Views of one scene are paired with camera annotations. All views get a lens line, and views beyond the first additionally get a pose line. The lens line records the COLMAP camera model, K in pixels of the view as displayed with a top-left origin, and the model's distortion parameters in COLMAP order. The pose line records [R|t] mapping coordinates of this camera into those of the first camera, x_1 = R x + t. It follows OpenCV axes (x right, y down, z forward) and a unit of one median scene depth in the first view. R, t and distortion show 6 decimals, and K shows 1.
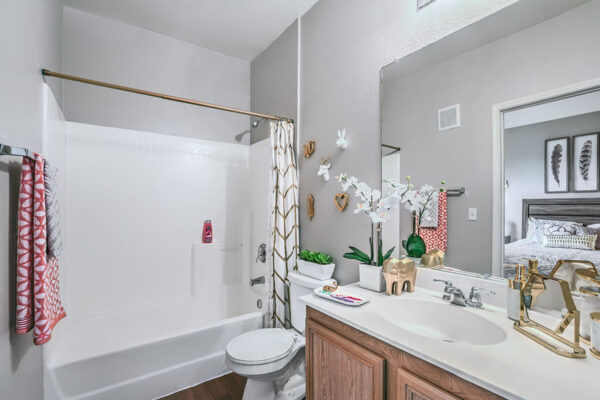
lens RADIAL K [[273.8, 0, 297.6], [0, 273.8, 206.2], [0, 0, 1]] dist [-0.004709, -0.000230]
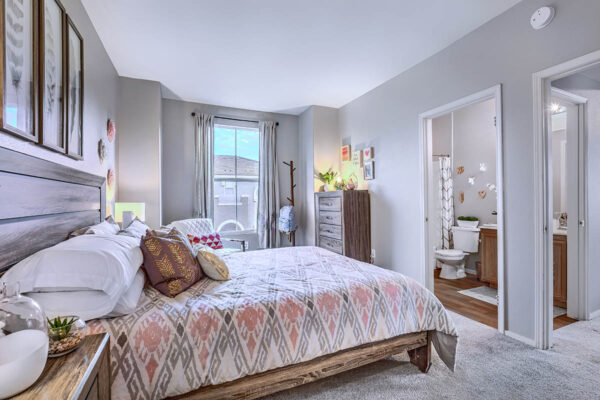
lens RADIAL K [[273.8, 0, 303.0], [0, 273.8, 197.8], [0, 0, 1]] dist [-0.004709, -0.000230]
pose [[0.980685, -0.008021, -0.195429, -0.746441], [0.008059, 0.999967, -0.000599, 0.001800], [0.195427, -0.000987, 0.980718, -1.335165]]
